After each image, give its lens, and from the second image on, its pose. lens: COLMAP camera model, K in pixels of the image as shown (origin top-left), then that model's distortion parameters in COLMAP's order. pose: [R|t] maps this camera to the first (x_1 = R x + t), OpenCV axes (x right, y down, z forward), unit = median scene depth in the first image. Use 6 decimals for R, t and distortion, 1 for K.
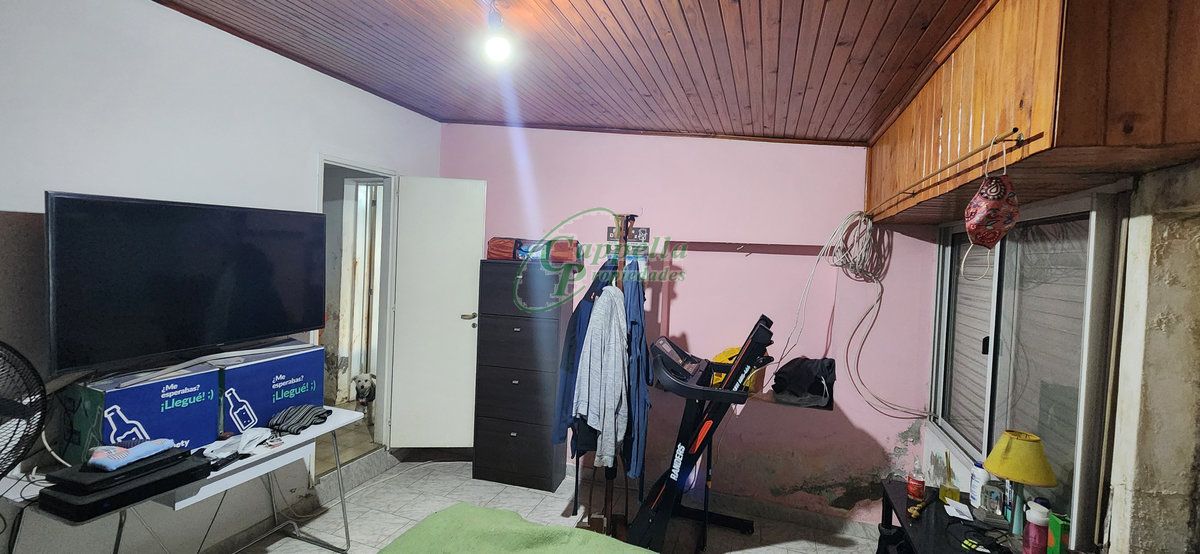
lens RADIAL K [[483.5, 0, 599.9], [0, 483.5, 268.7], [0, 0, 1]] dist [0.001507, -0.000090]
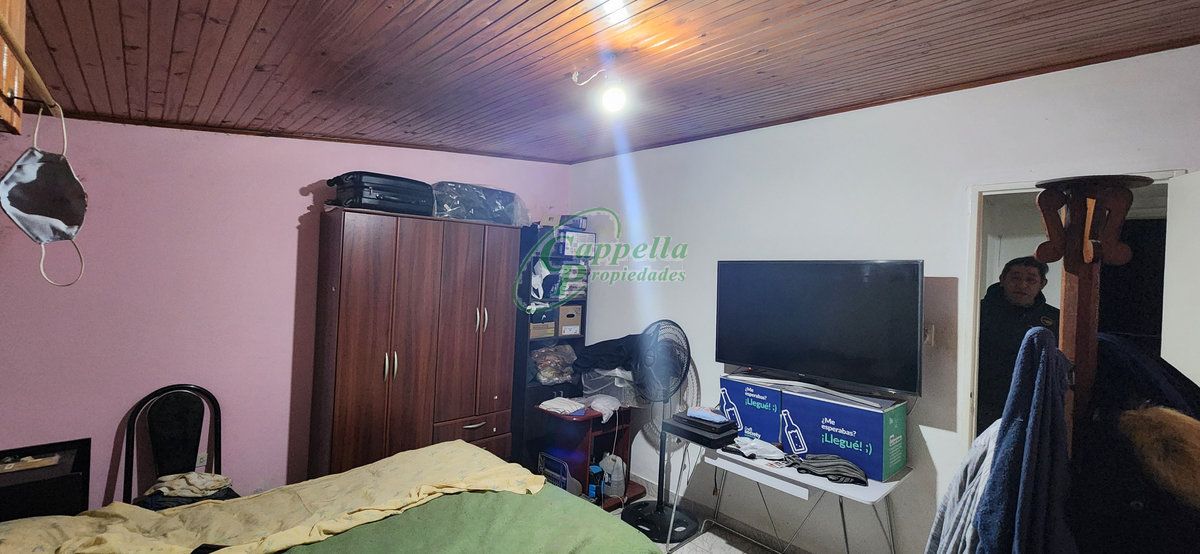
lens RADIAL K [[483.5, 0, 599.9], [0, 483.5, 268.7], [0, 0, 1]] dist [0.001507, -0.000090]
pose [[-0.453922, -0.079598, -0.887479, 0.532631], [-0.100676, 0.994206, -0.037677, -0.008955], [0.885336, 0.072245, -0.459305, 1.093209]]
